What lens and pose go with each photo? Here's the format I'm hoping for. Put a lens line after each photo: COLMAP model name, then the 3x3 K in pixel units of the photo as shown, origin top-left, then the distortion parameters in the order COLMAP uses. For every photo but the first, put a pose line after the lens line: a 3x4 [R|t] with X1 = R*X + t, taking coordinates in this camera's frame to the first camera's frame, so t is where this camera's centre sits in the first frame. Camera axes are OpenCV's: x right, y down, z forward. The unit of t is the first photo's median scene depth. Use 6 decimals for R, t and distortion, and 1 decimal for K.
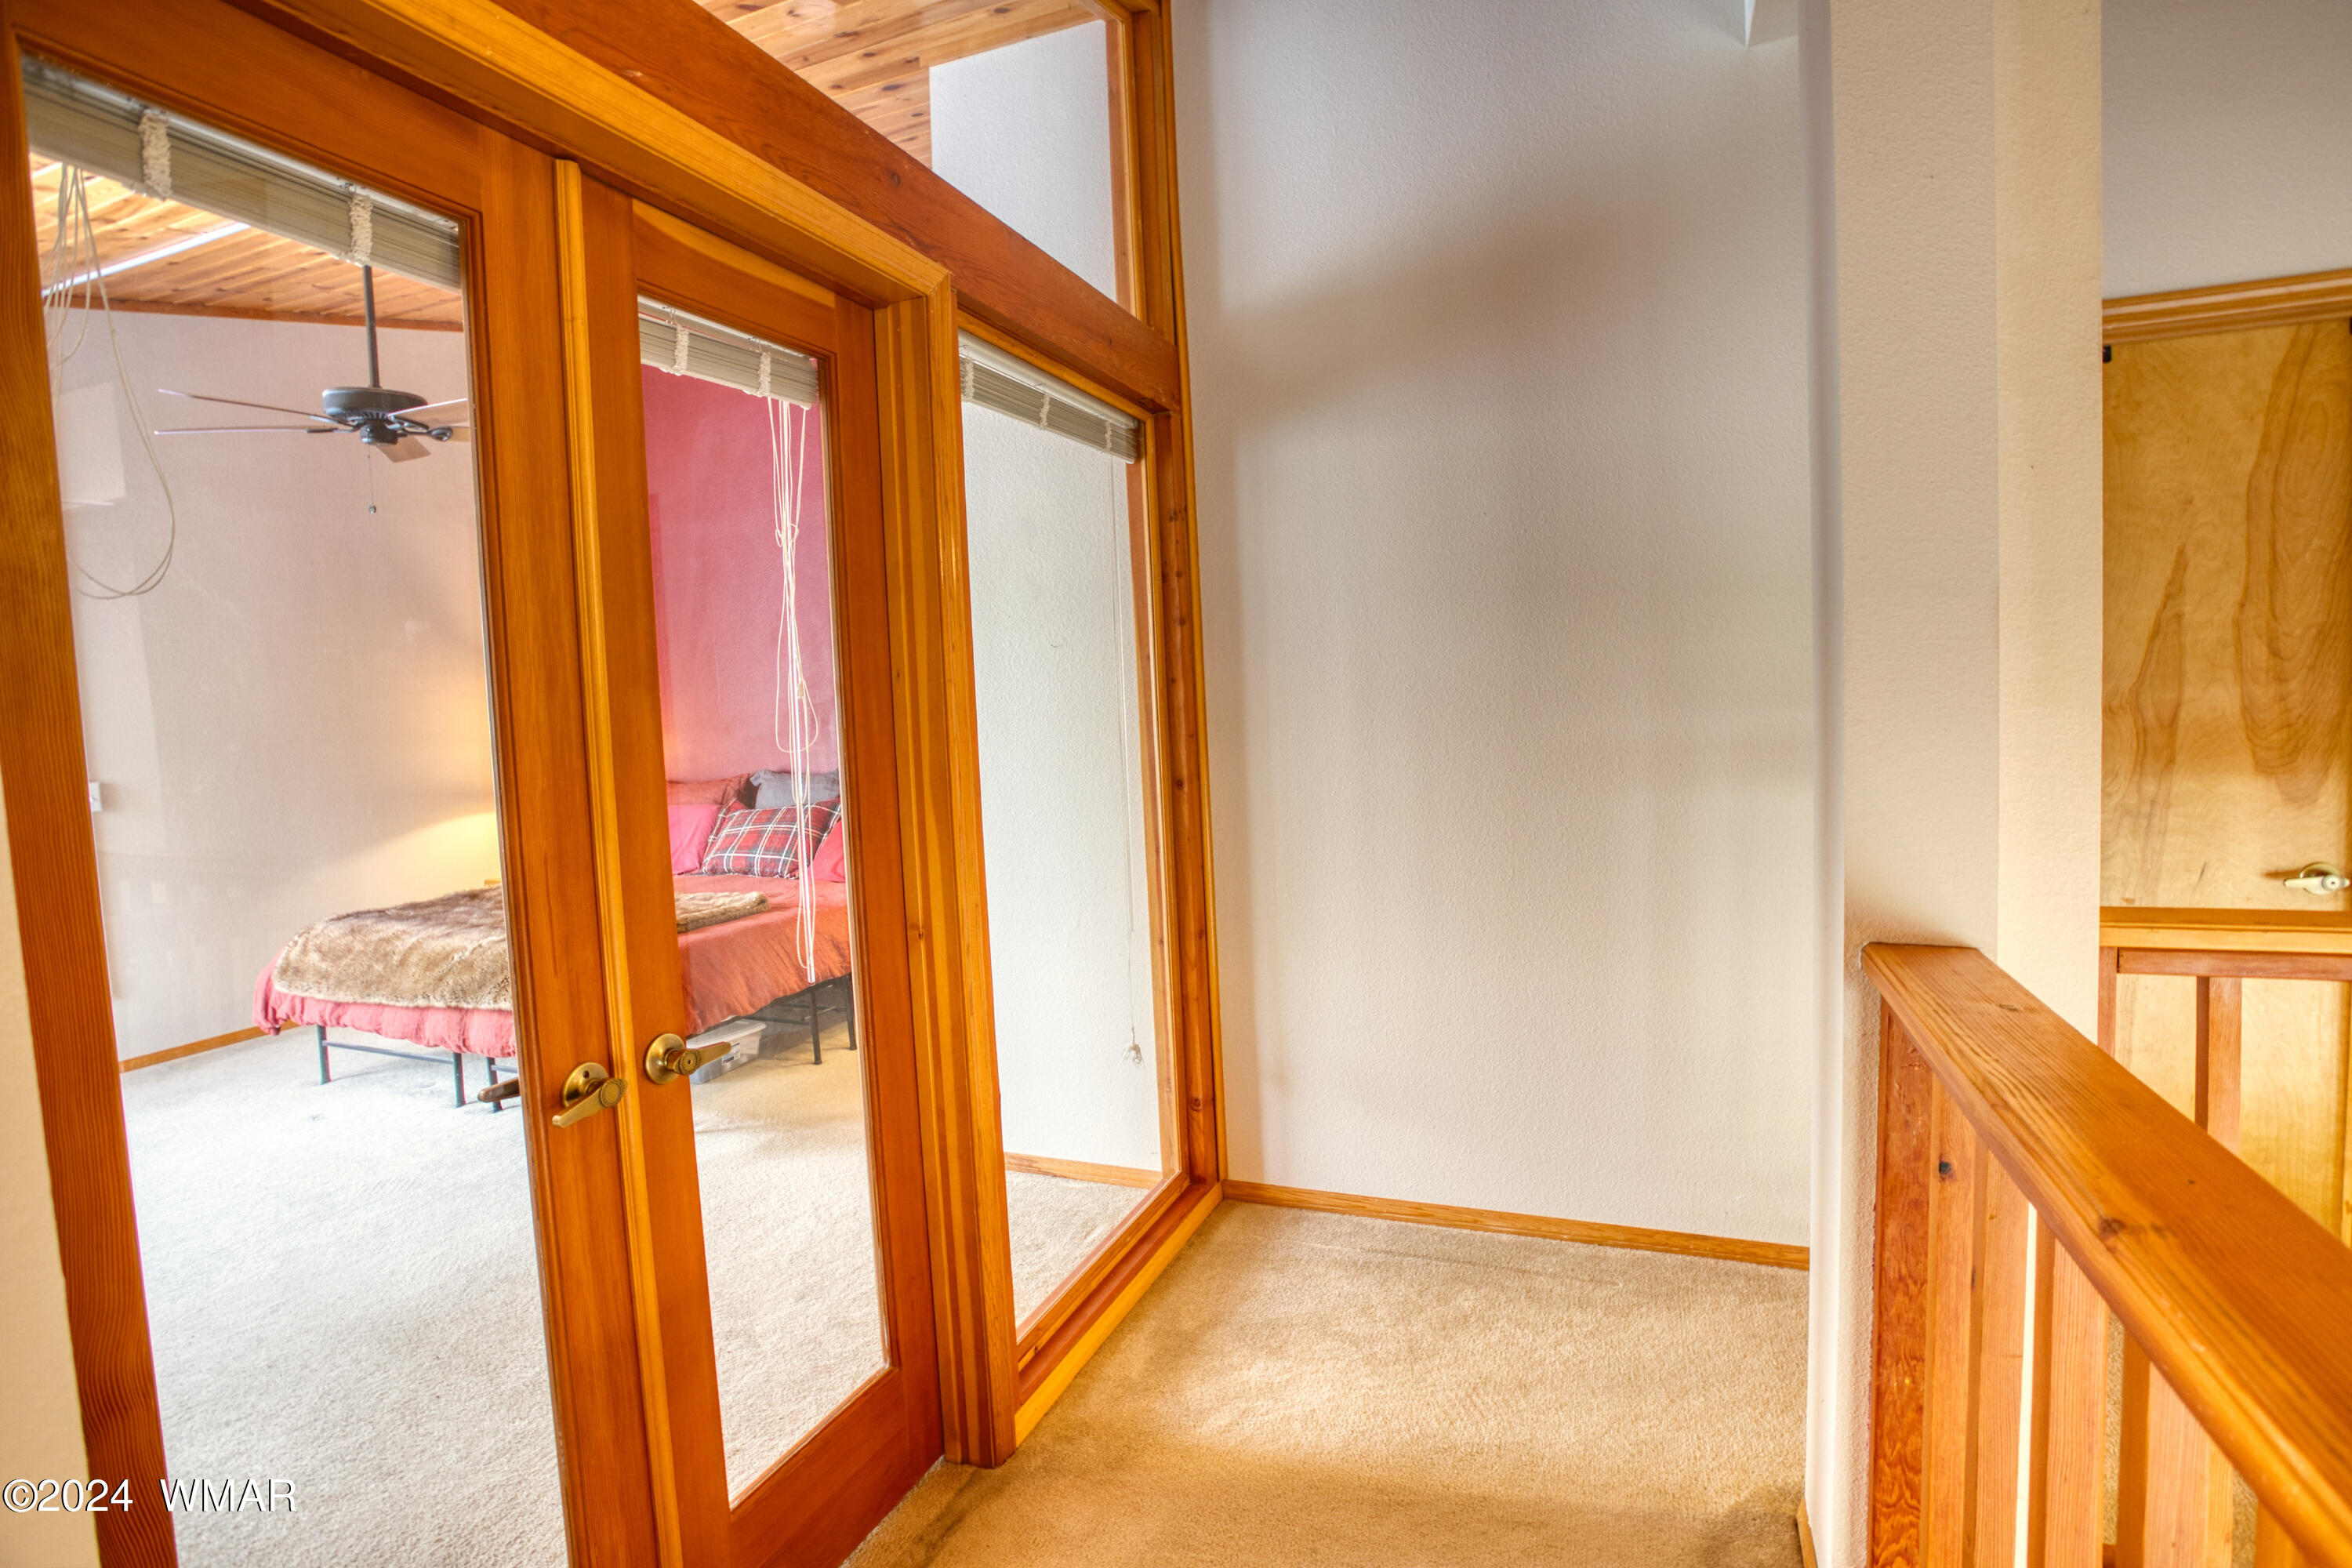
lens RADIAL K [[1130.8, 0, 1186.1], [0, 1130.8, 777.1], [0, 0, 1]] dist [-0.081724, 0.035830]
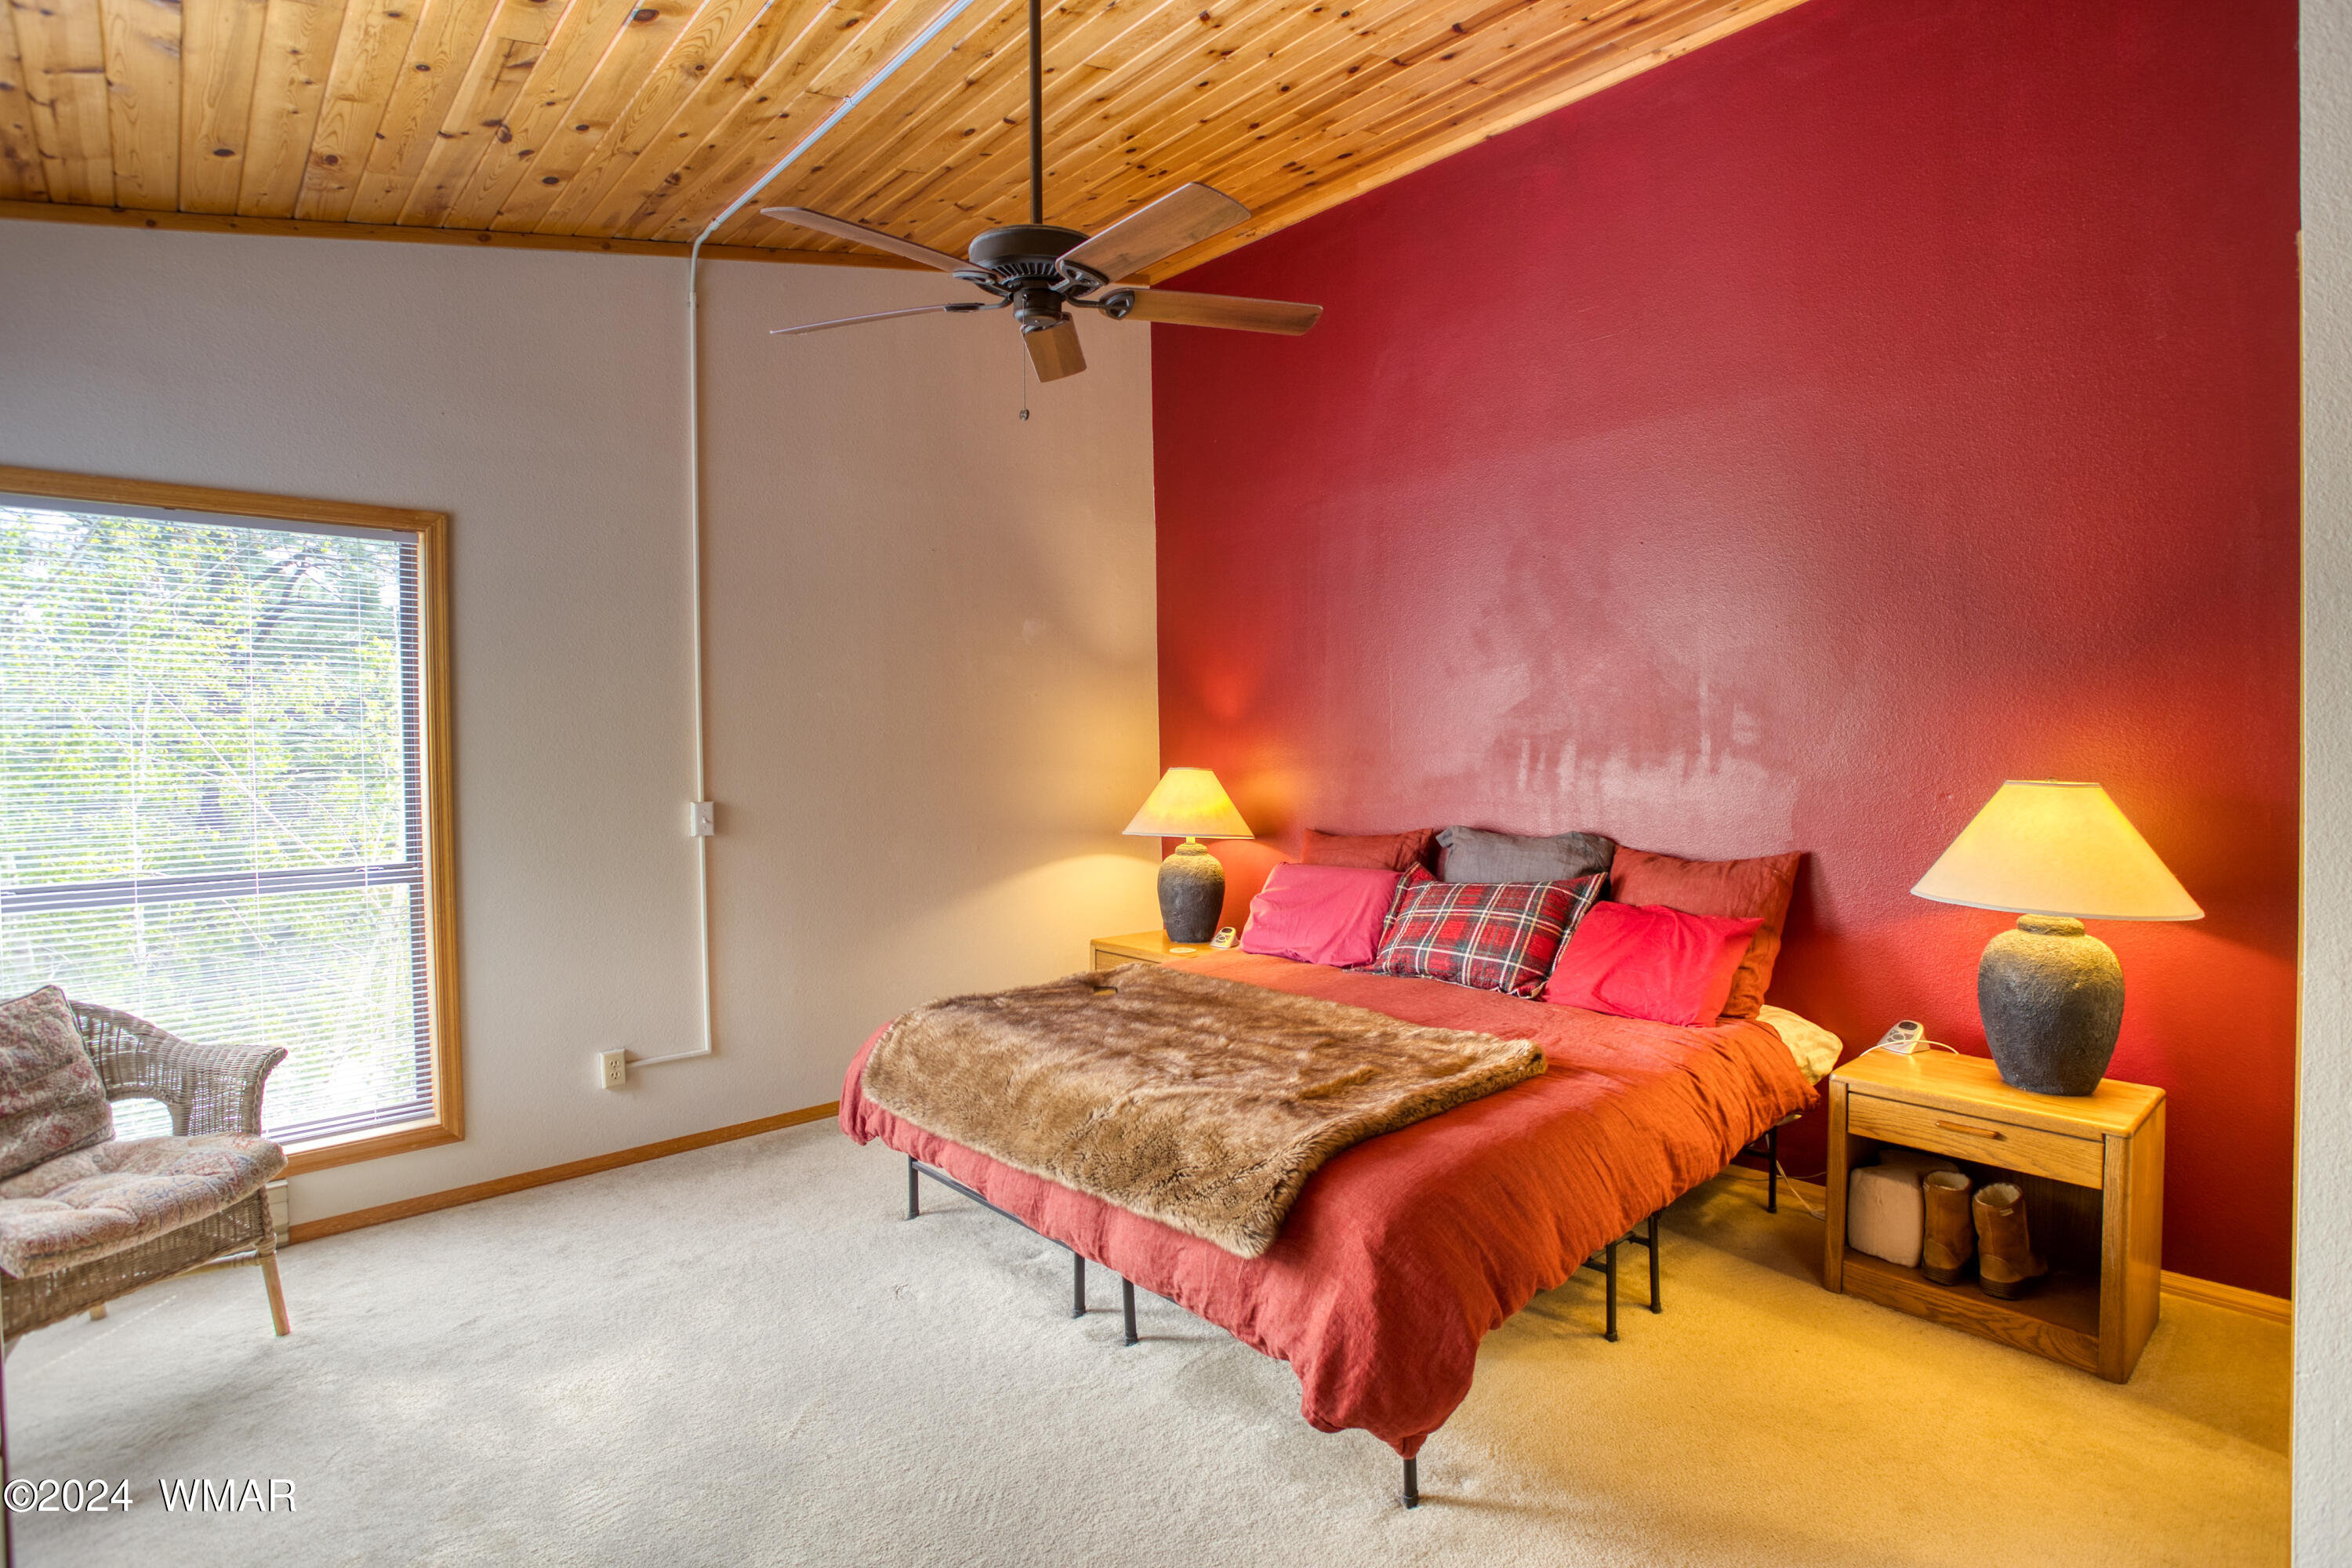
lens RADIAL K [[1130.8, 0, 1186.1], [0, 1130.8, 777.1], [0, 0, 1]] dist [-0.081724, 0.035830]
pose [[0.903457, 0.040583, -0.426753, -0.322047], [-0.053710, 0.998380, -0.018763, -0.020419], [0.425300, 0.039872, 0.904174, 0.392267]]
